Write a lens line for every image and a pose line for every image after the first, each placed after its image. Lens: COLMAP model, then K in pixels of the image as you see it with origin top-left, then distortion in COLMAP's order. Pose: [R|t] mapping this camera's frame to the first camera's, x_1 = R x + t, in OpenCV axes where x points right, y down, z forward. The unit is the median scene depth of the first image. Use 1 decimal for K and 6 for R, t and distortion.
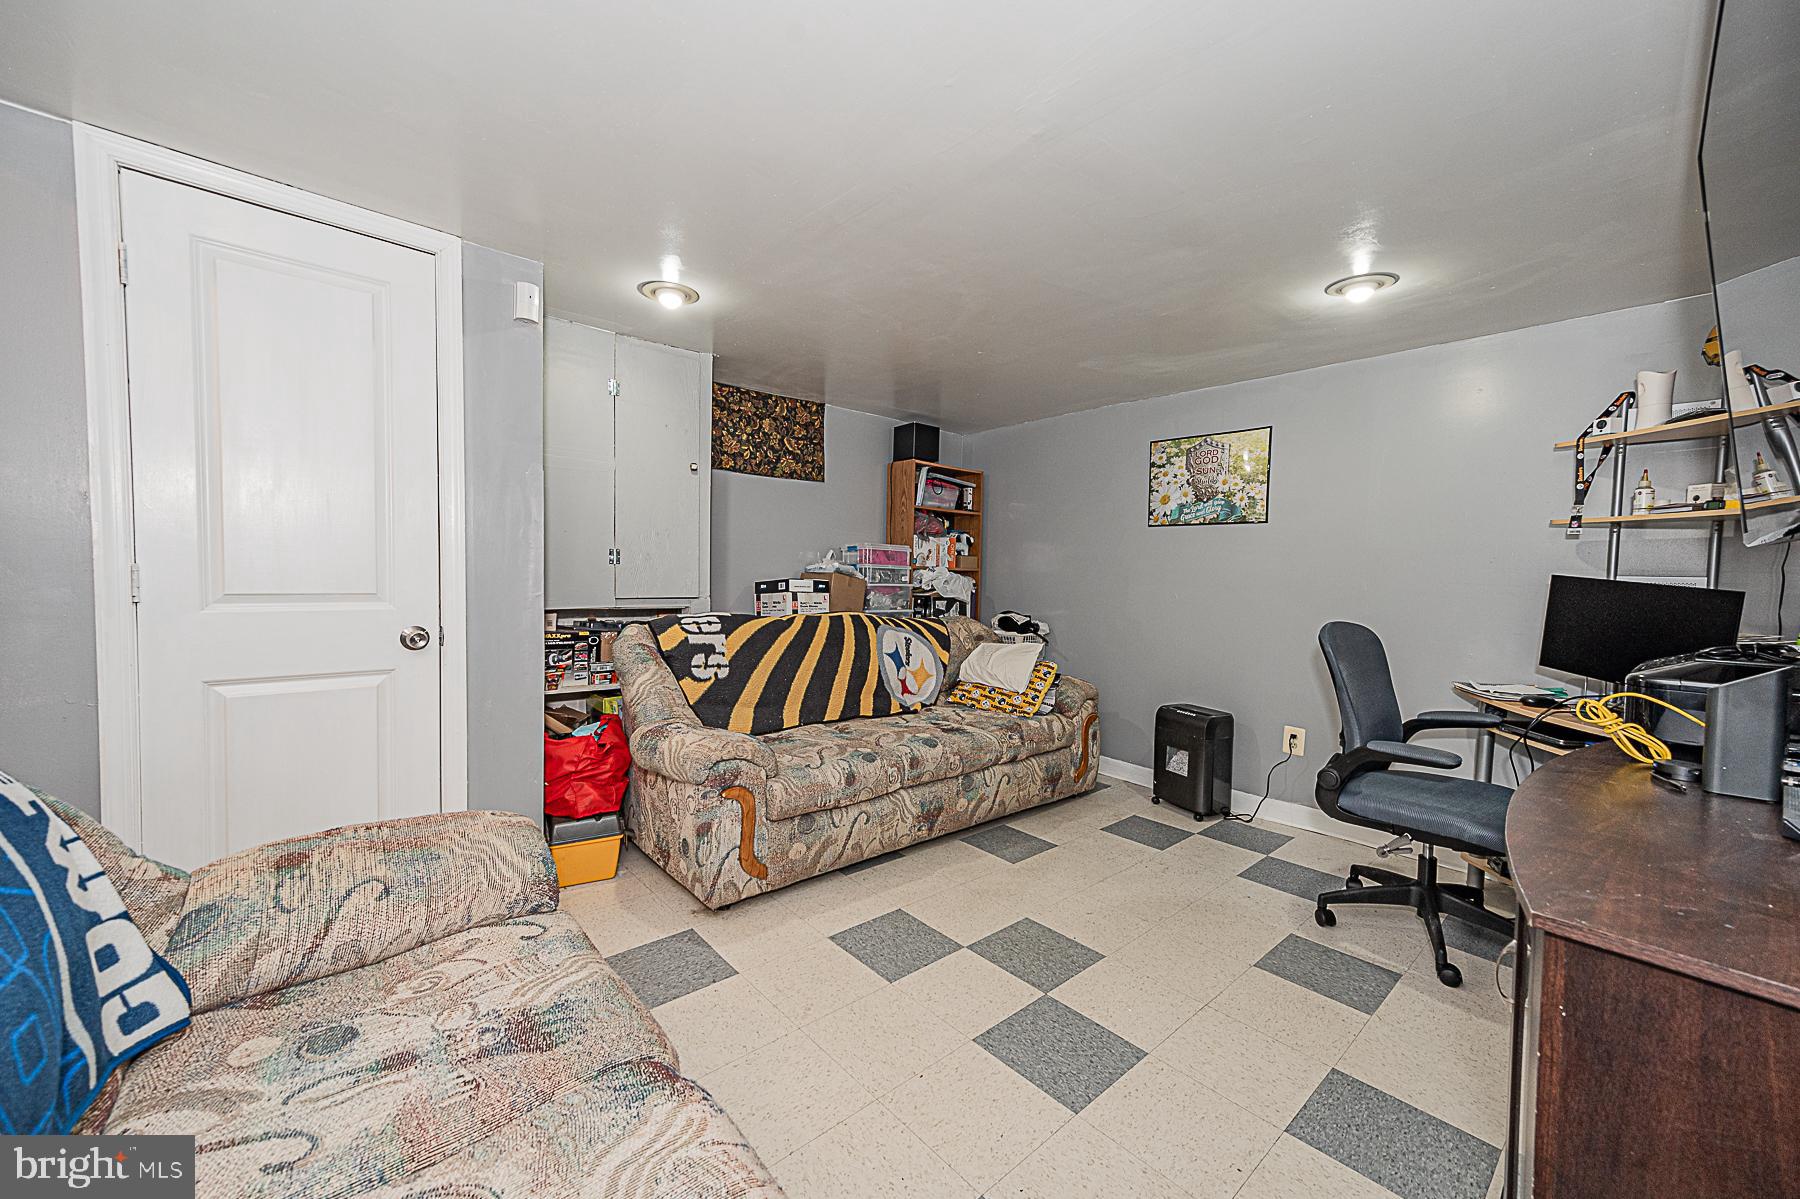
lens RADIAL K [[702.8, 0, 901.7], [0, 702.8, 605.3], [0, 0, 1]] dist [0.016323, -0.000086]
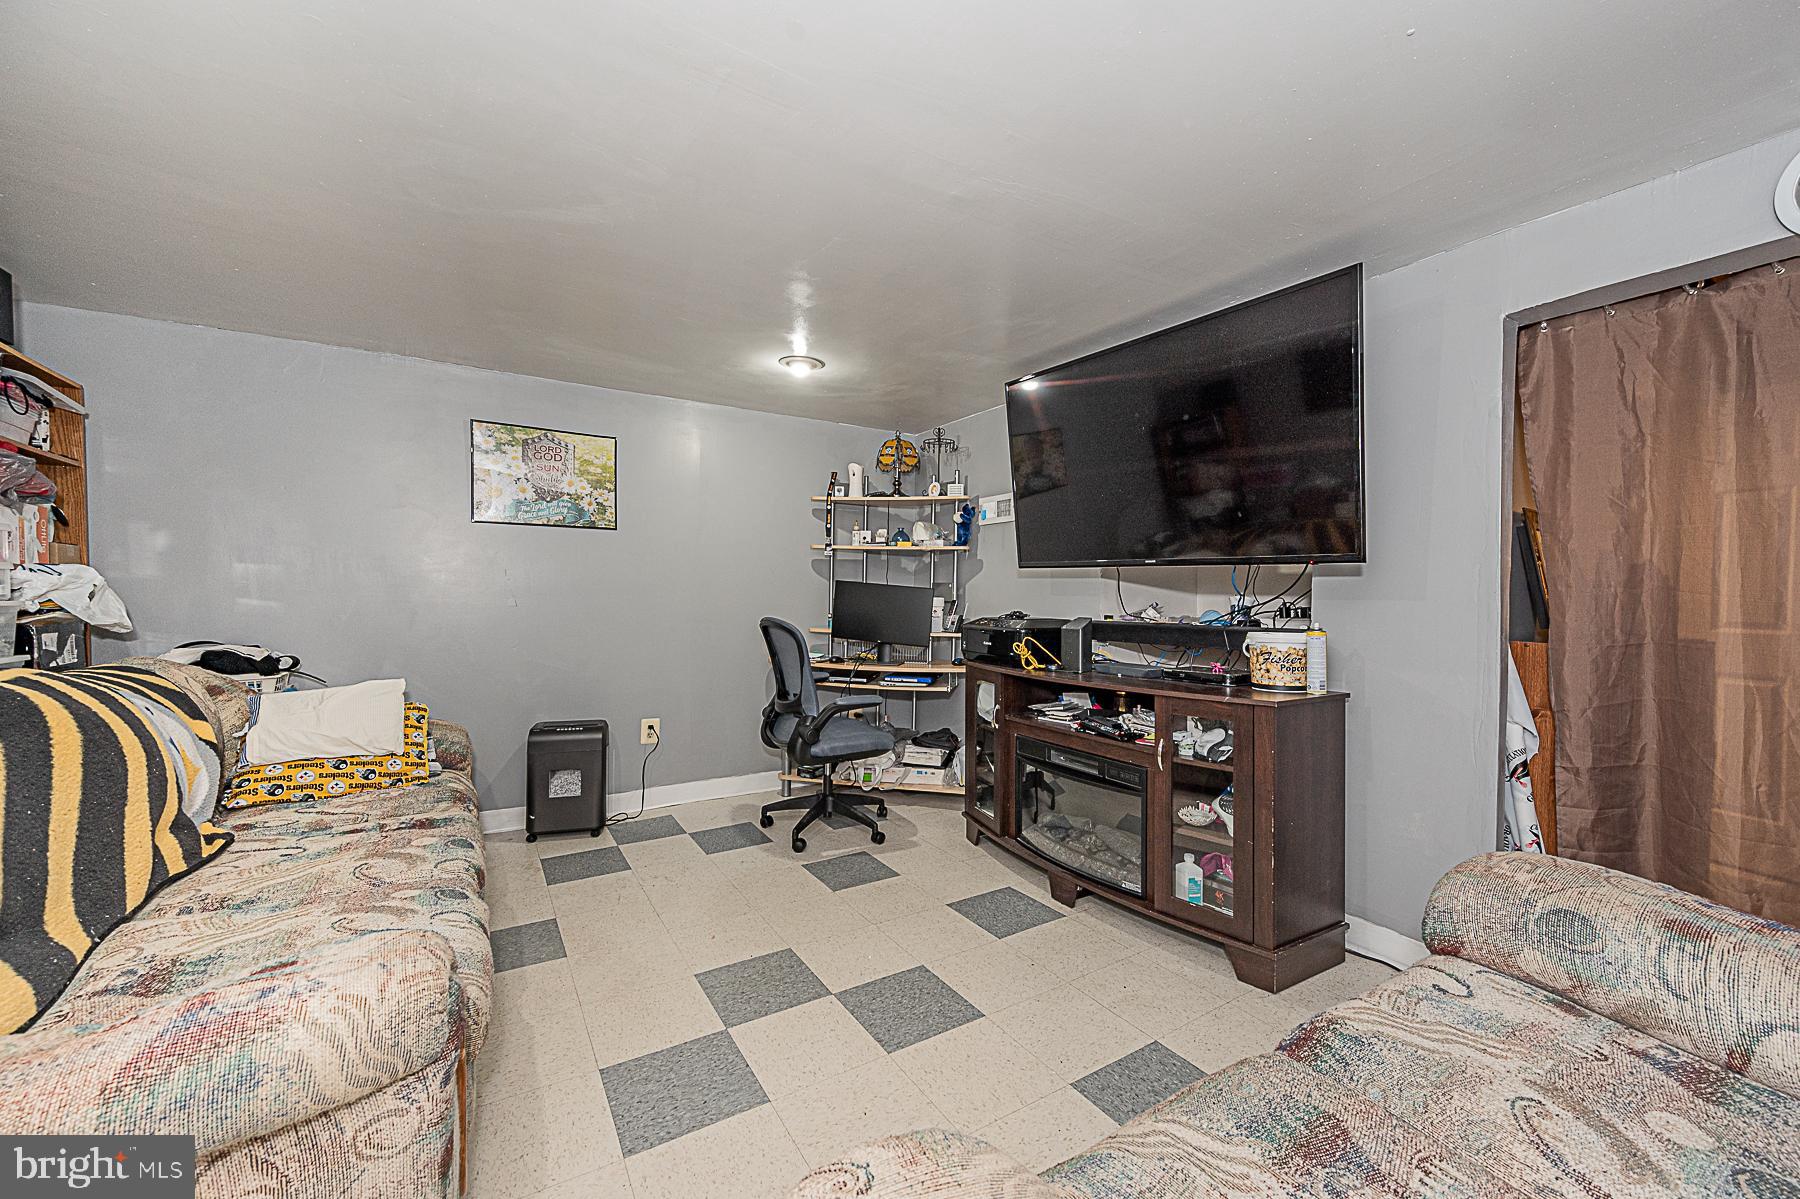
lens RADIAL K [[702.8, 0, 901.7], [0, 702.8, 605.3], [0, 0, 1]] dist [0.016323, -0.000086]
pose [[0.157707, -0.037349, 0.986779, -0.458255], [0.044053, 0.998556, 0.030754, -0.019860], [-0.986503, 0.038621, 0.159125, 0.435592]]
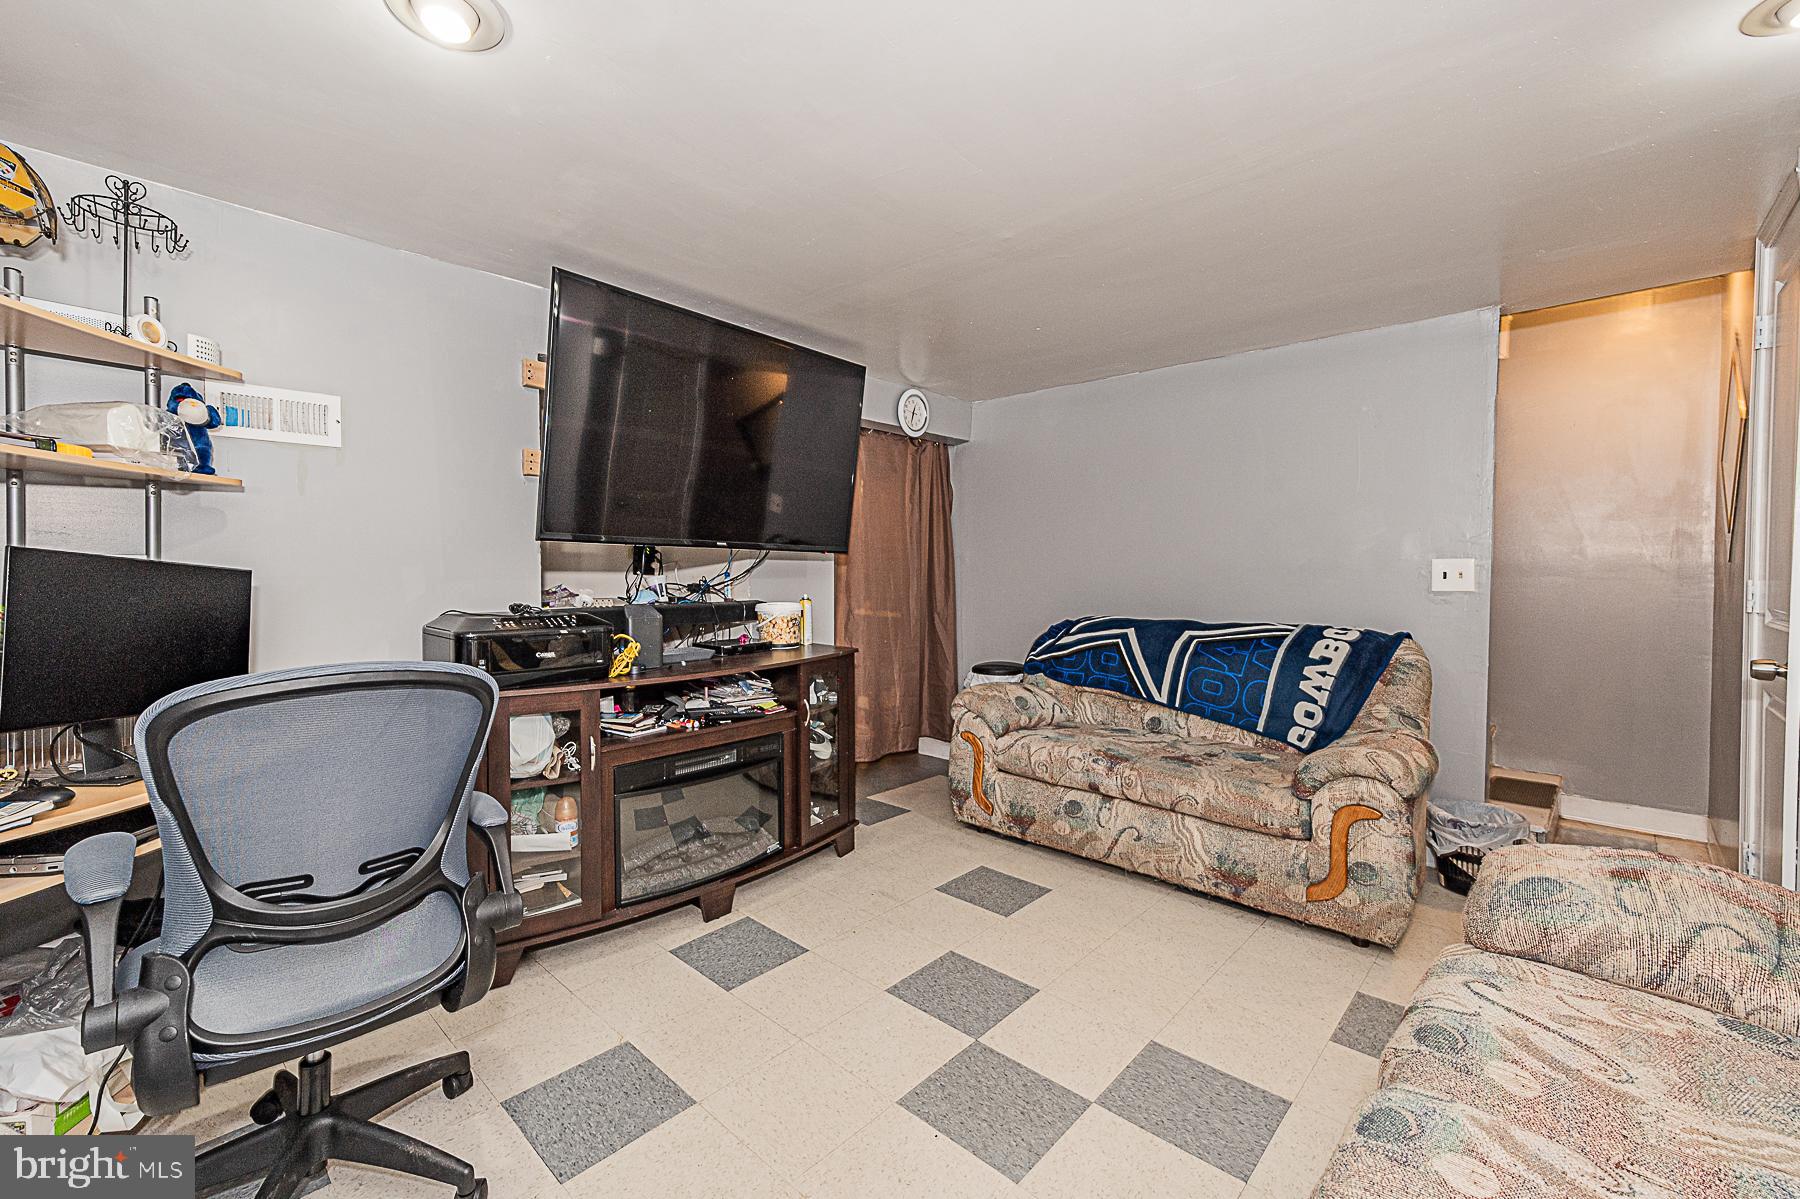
lens RADIAL K [[733.9, 0, 859.2], [0, 733.9, 570.5], [0, 0, 1]] dist [0.018291, 0.000030]
pose [[-0.996084, -0.025798, -0.084566, 0.270232], [-0.031191, 0.997520, 0.063088, -0.058419], [0.082729, 0.065479, -0.994419, 1.133866]]
